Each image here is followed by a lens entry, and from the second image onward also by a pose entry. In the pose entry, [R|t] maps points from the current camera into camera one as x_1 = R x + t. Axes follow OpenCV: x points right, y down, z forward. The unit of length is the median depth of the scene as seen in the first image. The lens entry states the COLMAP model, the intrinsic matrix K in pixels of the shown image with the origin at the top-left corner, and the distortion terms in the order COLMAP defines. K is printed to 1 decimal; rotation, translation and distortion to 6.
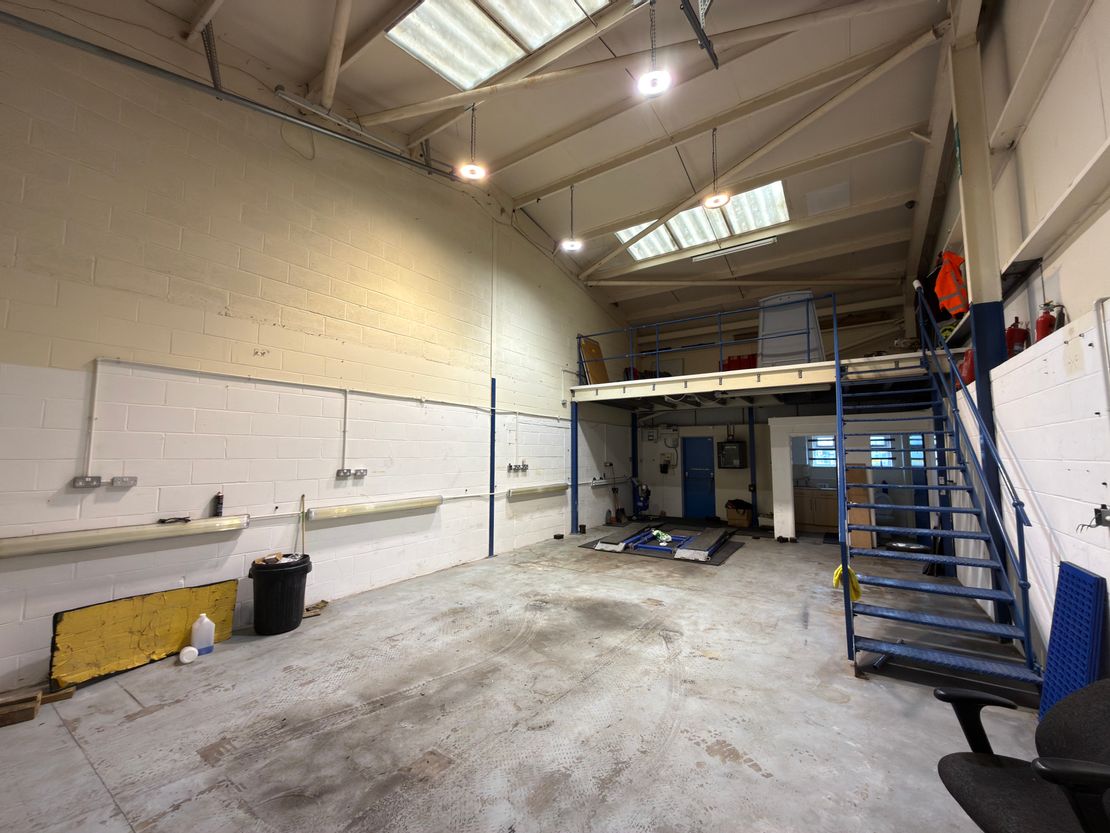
lens RADIAL K [[441.0, 0, 556.5], [0, 441.0, 416.5], [0, 0, 1]] dist [-0.000536, 0.000056]
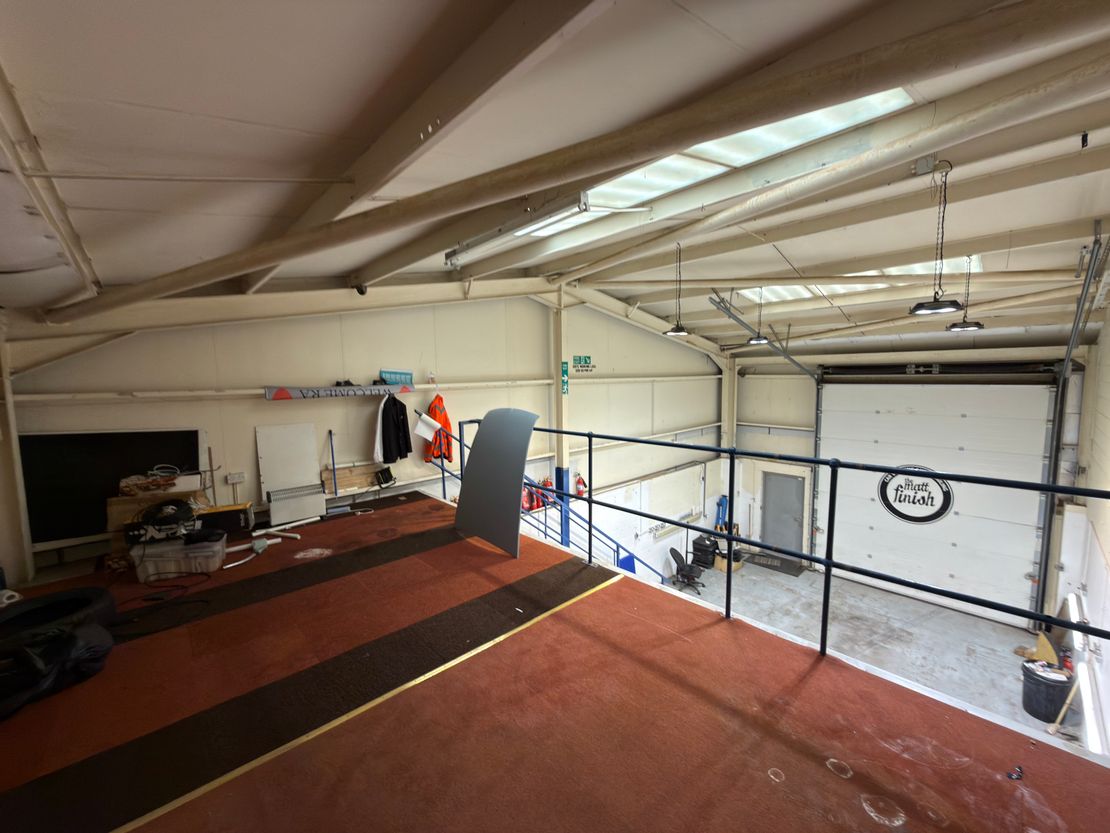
lens RADIAL K [[441.0, 0, 556.5], [0, 441.0, 416.5], [0, 0, 1]] dist [-0.000536, 0.000056]
pose [[-0.973306, -0.006966, 0.229404, 0.478129], [-0.004481, 0.999926, 0.011349, -0.408966], [-0.229466, 0.010018, -0.973265, 2.307814]]
